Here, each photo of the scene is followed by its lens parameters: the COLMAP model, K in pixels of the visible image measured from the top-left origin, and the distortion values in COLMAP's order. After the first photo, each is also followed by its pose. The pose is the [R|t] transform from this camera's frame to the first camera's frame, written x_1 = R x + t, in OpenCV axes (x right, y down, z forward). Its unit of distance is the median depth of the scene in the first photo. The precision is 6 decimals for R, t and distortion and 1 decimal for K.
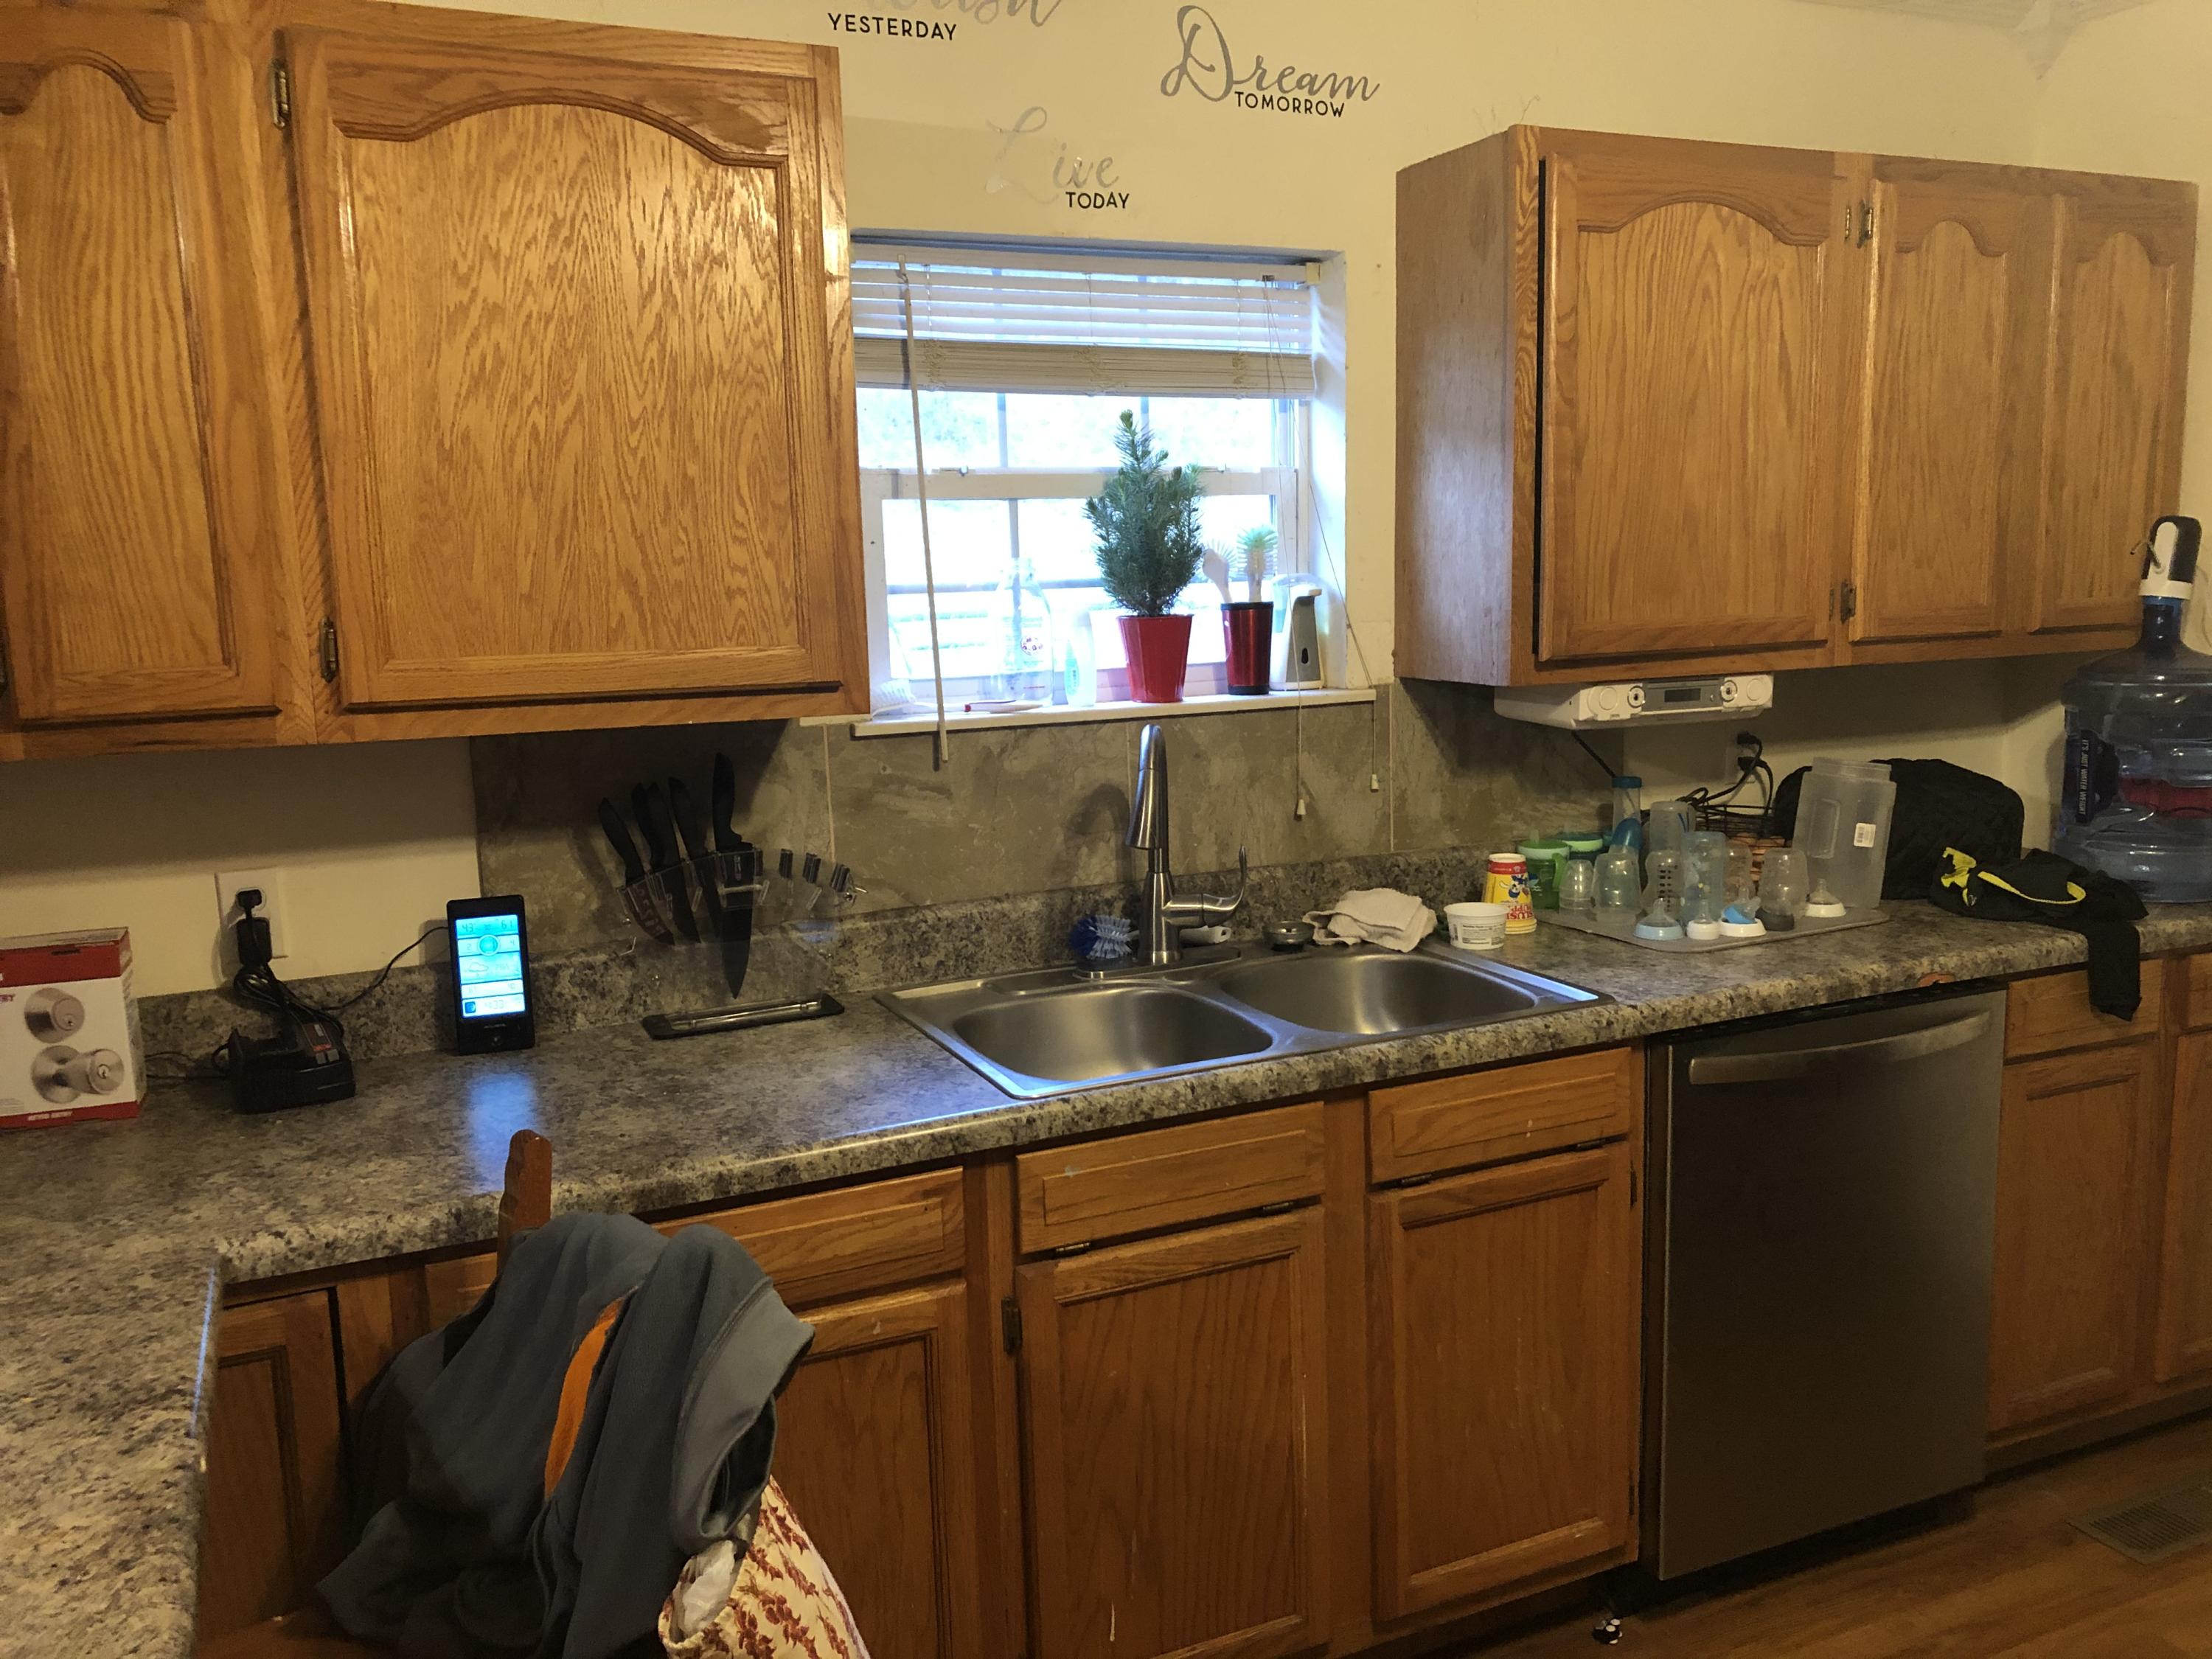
lens RADIAL K [[1793.2, 0, 1106.0], [0, 1793.2, 829.5], [0, 0, 1]] dist [0.053360, -0.056046]
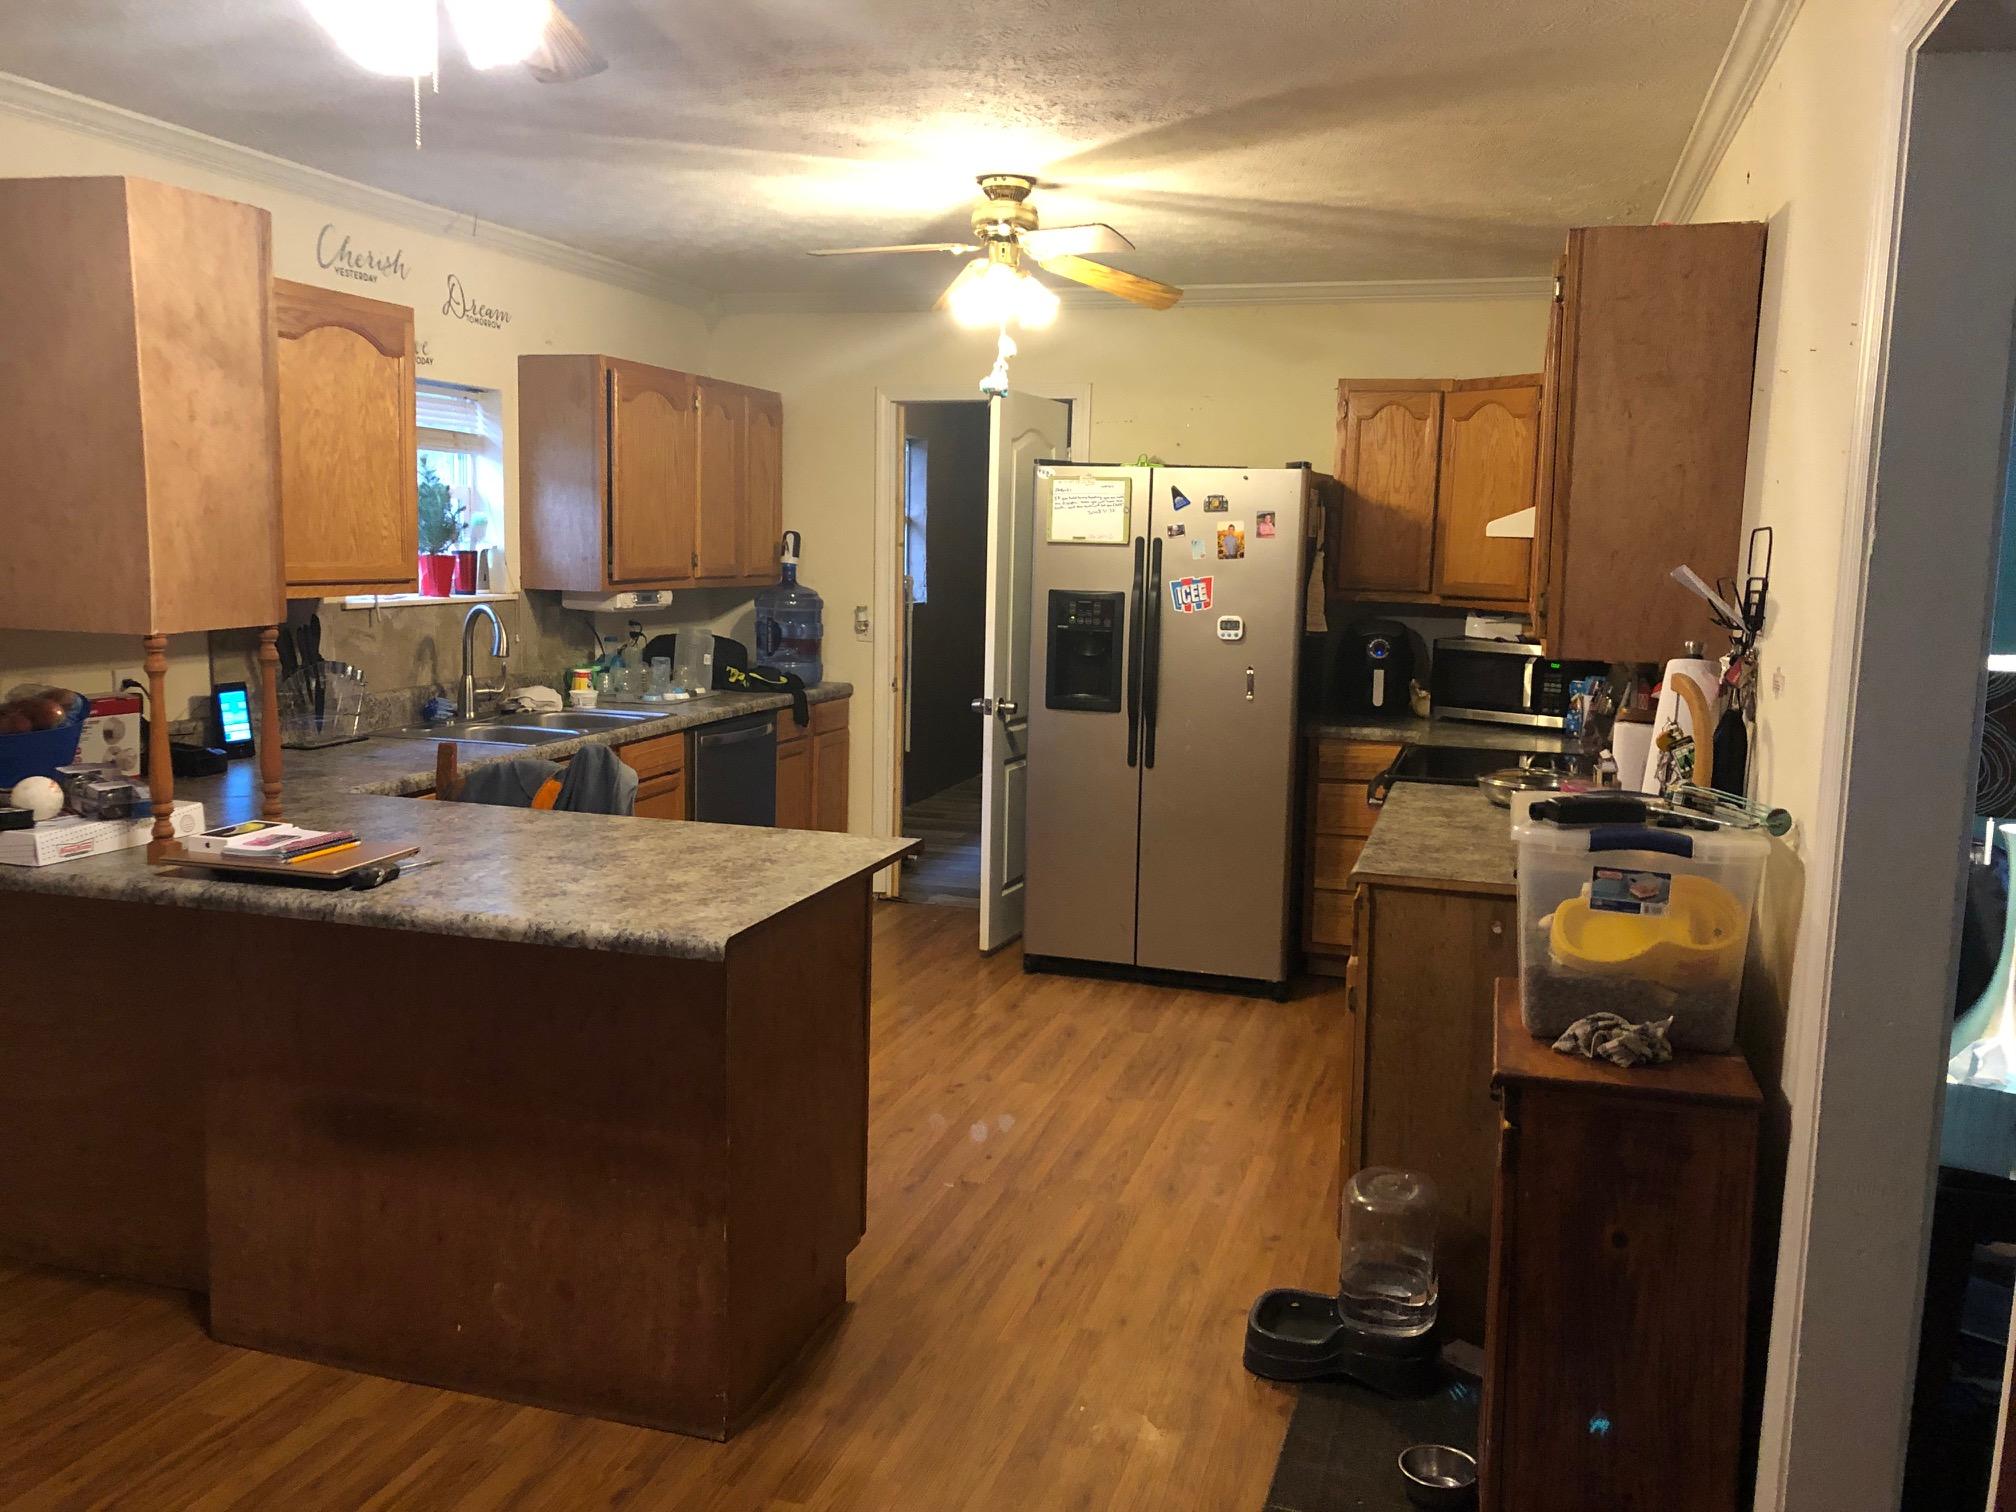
lens RADIAL K [[1655.1, 0, 1008.0], [0, 1655.1, 756.0], [0, 0, 1]] dist [0.022406, 0.014715]
pose [[0.656737, -0.057580, 0.751918, -1.023184], [0.071016, 0.997372, 0.014350, 0.134412], [-0.750768, 0.043974, 0.659100, -0.768496]]
